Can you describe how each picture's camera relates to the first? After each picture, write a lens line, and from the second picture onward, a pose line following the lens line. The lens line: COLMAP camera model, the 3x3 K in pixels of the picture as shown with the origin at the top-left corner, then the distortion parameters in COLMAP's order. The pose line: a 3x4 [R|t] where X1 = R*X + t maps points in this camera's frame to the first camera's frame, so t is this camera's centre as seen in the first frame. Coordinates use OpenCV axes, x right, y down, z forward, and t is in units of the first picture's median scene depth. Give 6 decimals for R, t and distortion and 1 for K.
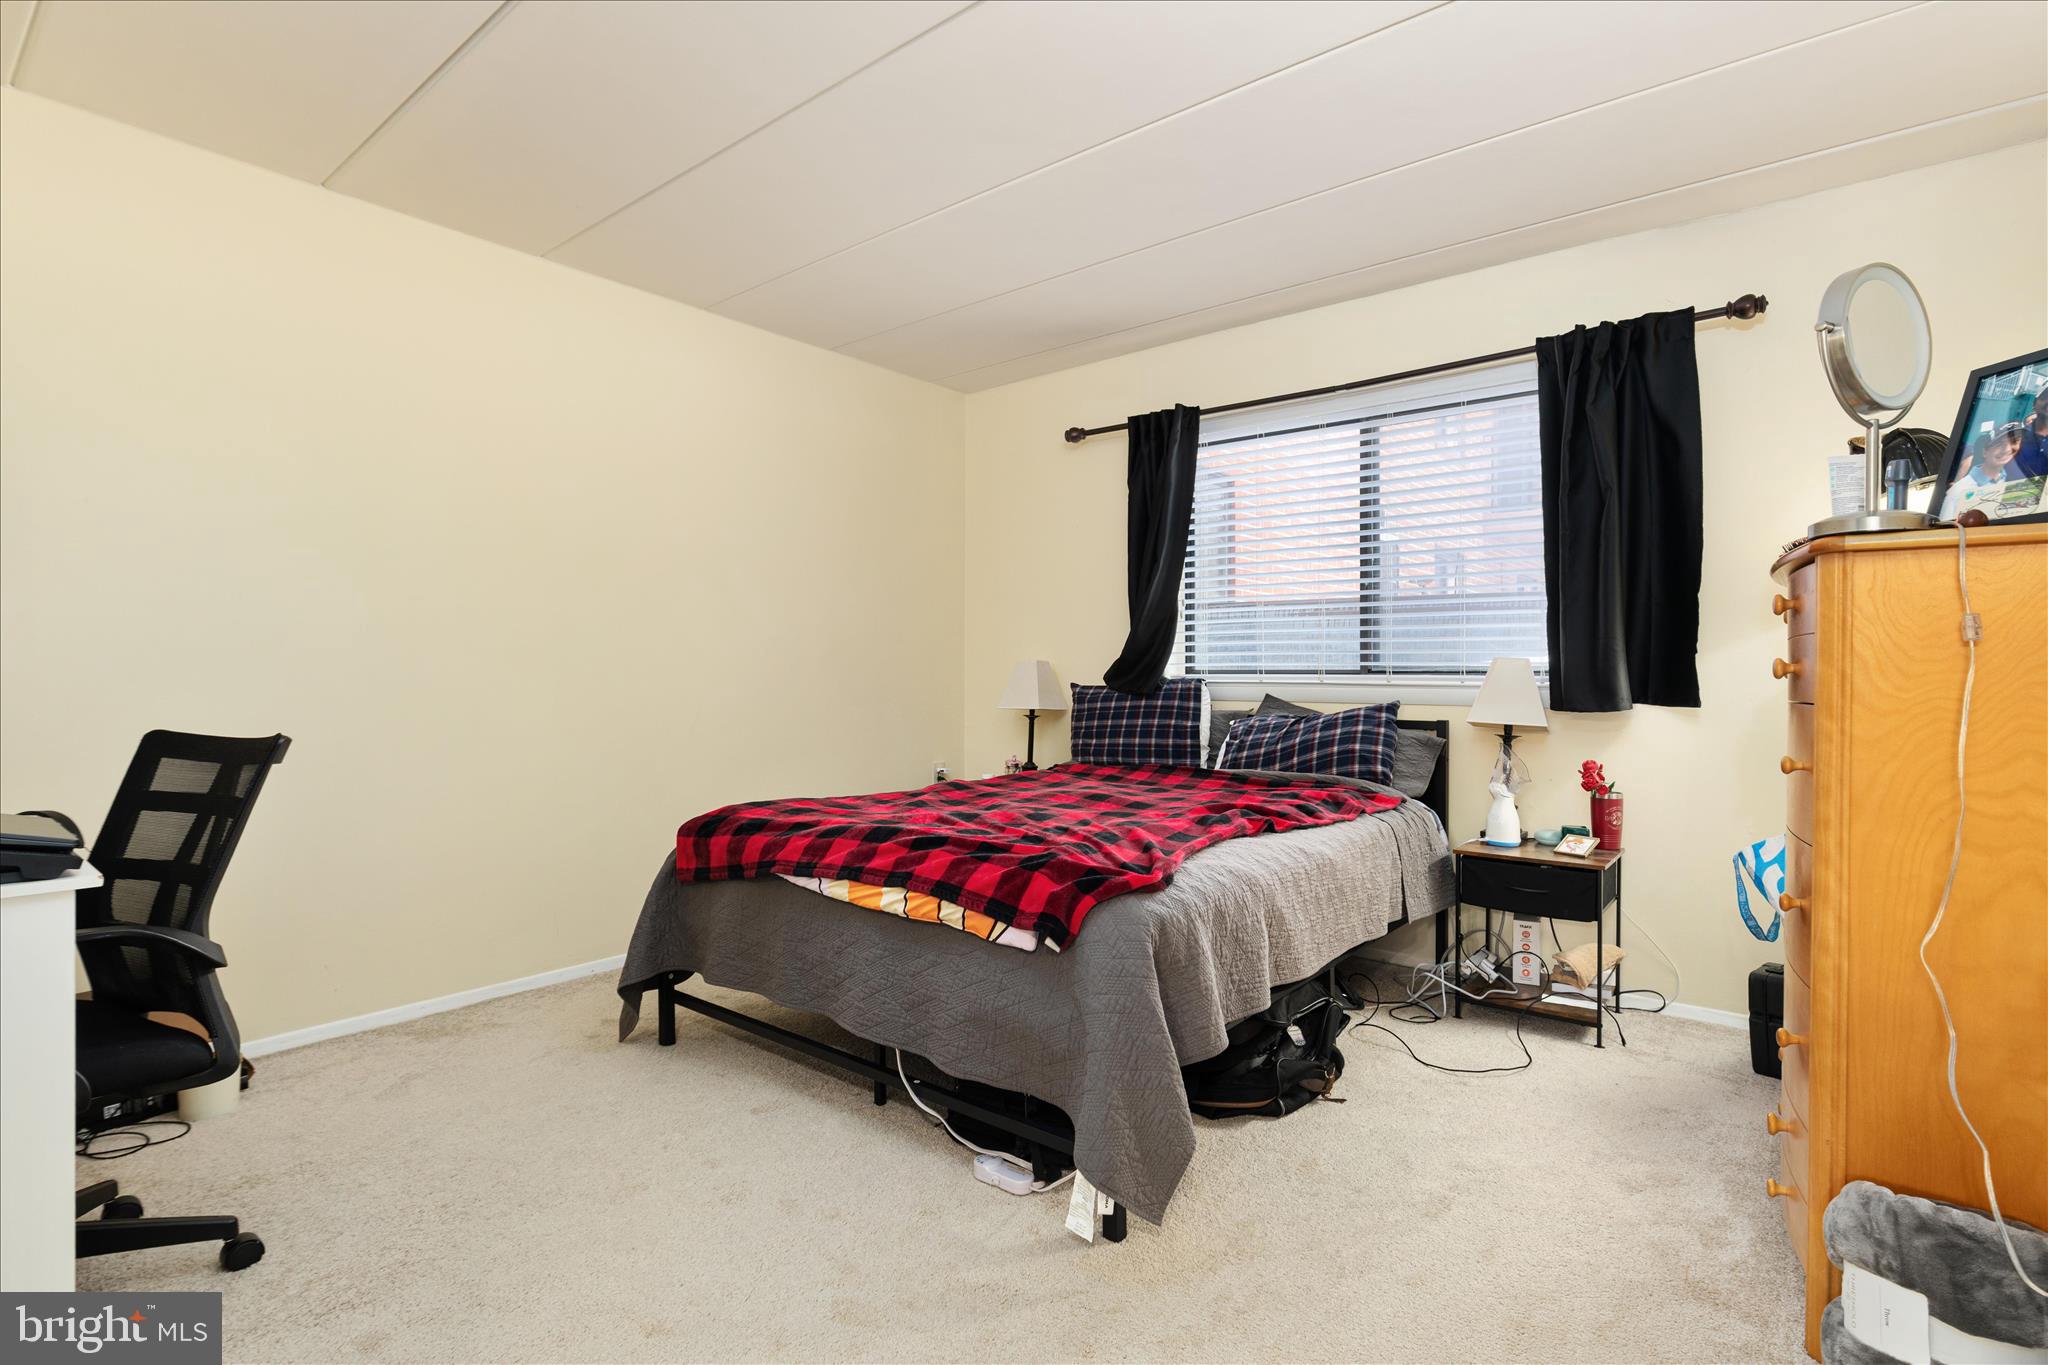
lens RADIAL K [[939.7, 0, 1024.0], [0, 939.7, 682.5], [0, 0, 1]] dist [0.000305, 0.000323]
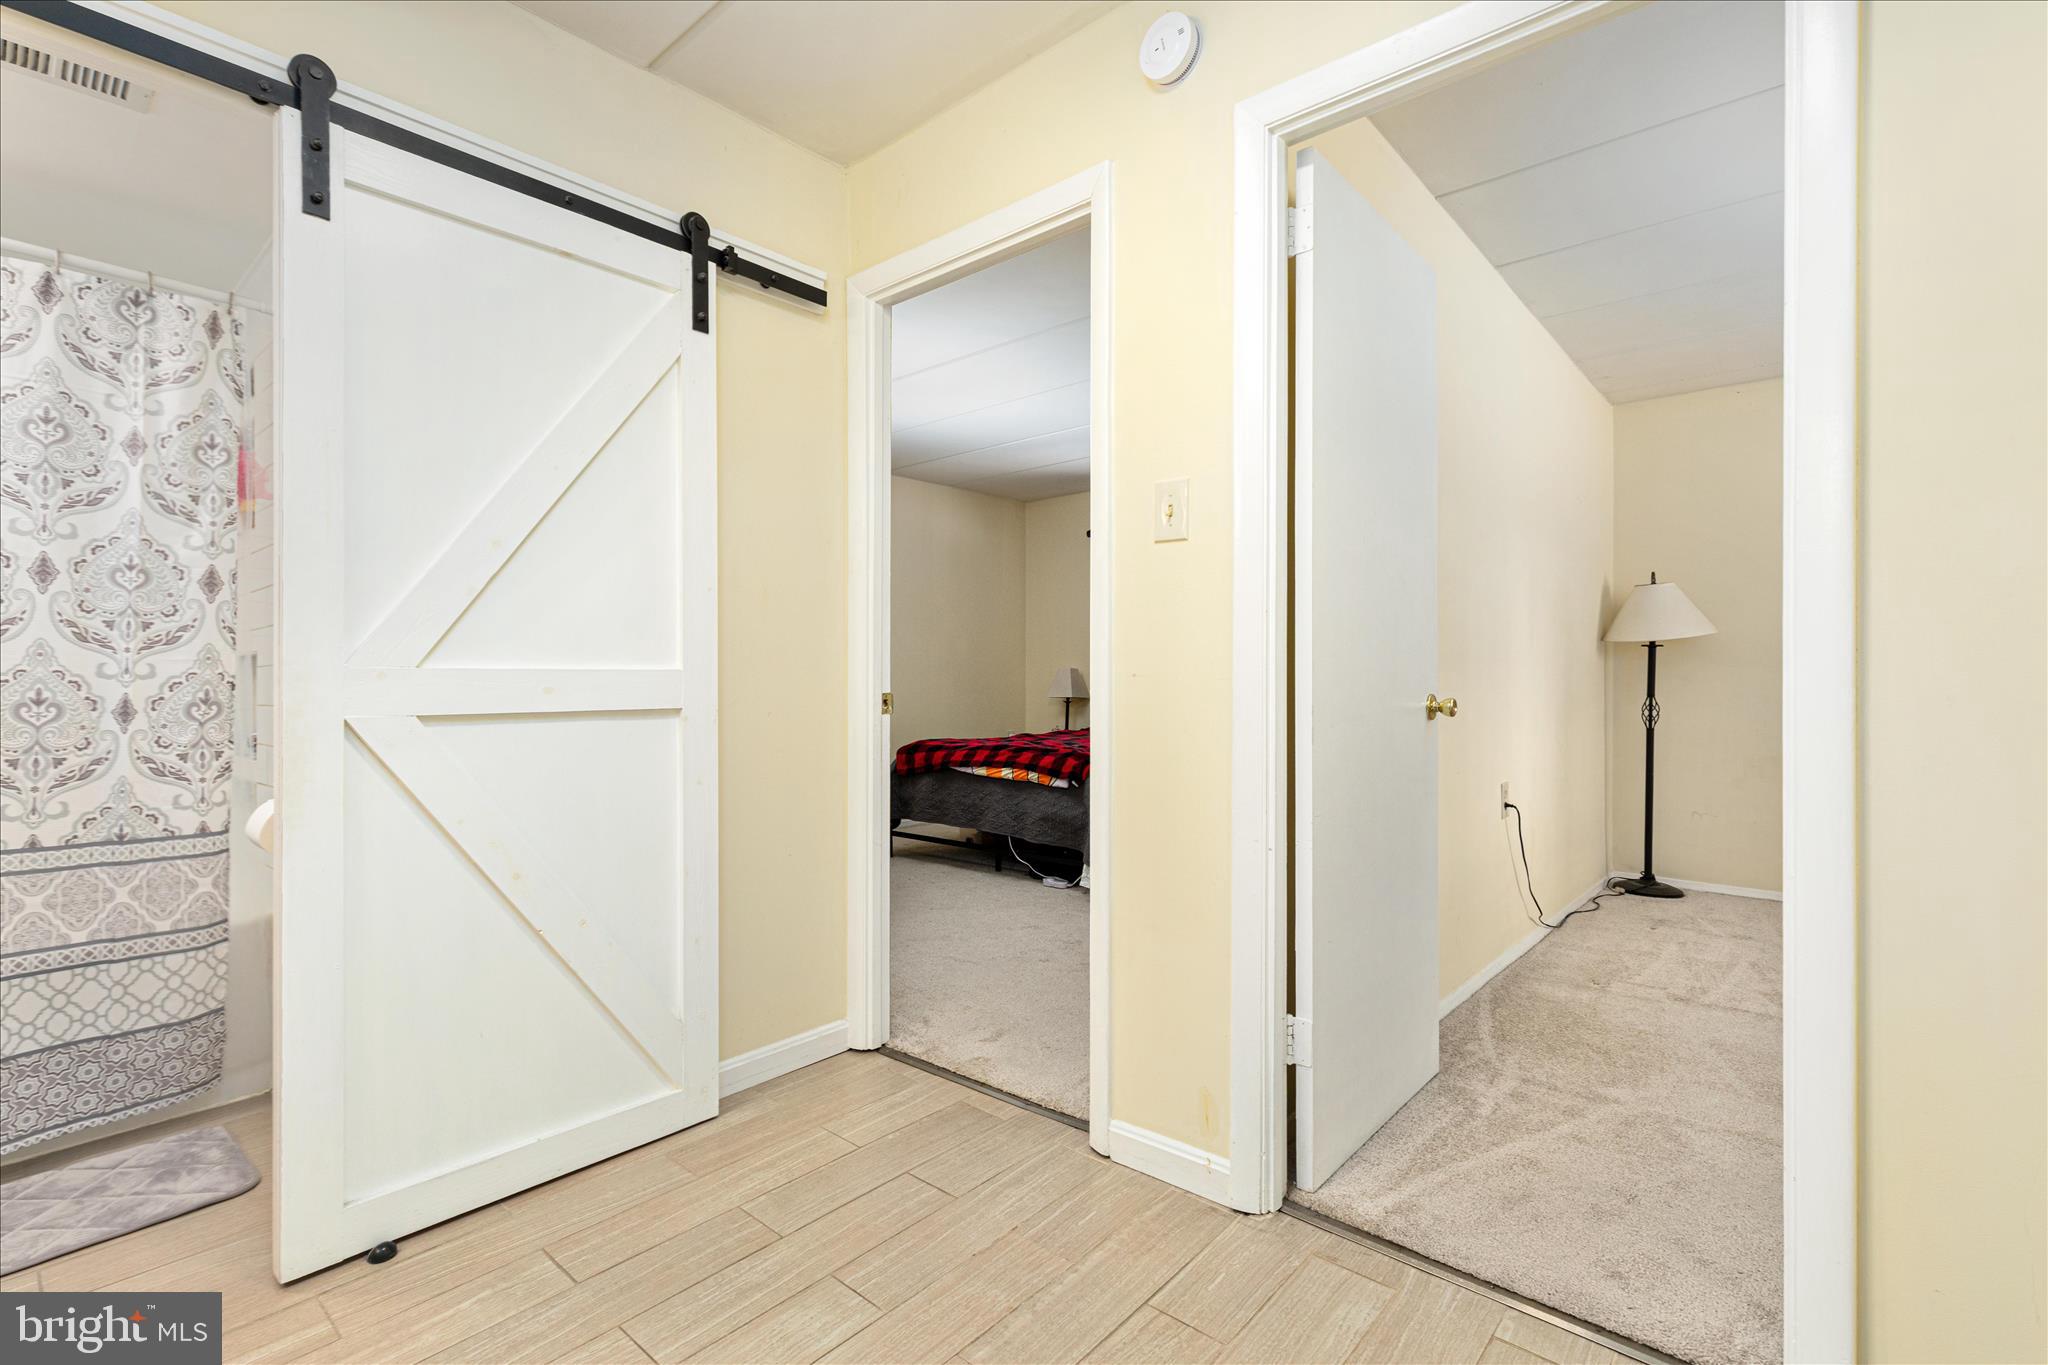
lens RADIAL K [[939.7, 0, 1024.0], [0, 939.7, 682.5], [0, 0, 1]] dist [0.000305, 0.000323]
pose [[0.999163, -0.003142, -0.040794, -0.001814], [0.002943, 0.999983, -0.004945, 0.018246], [0.040809, 0.004821, 0.999155, -1.280040]]
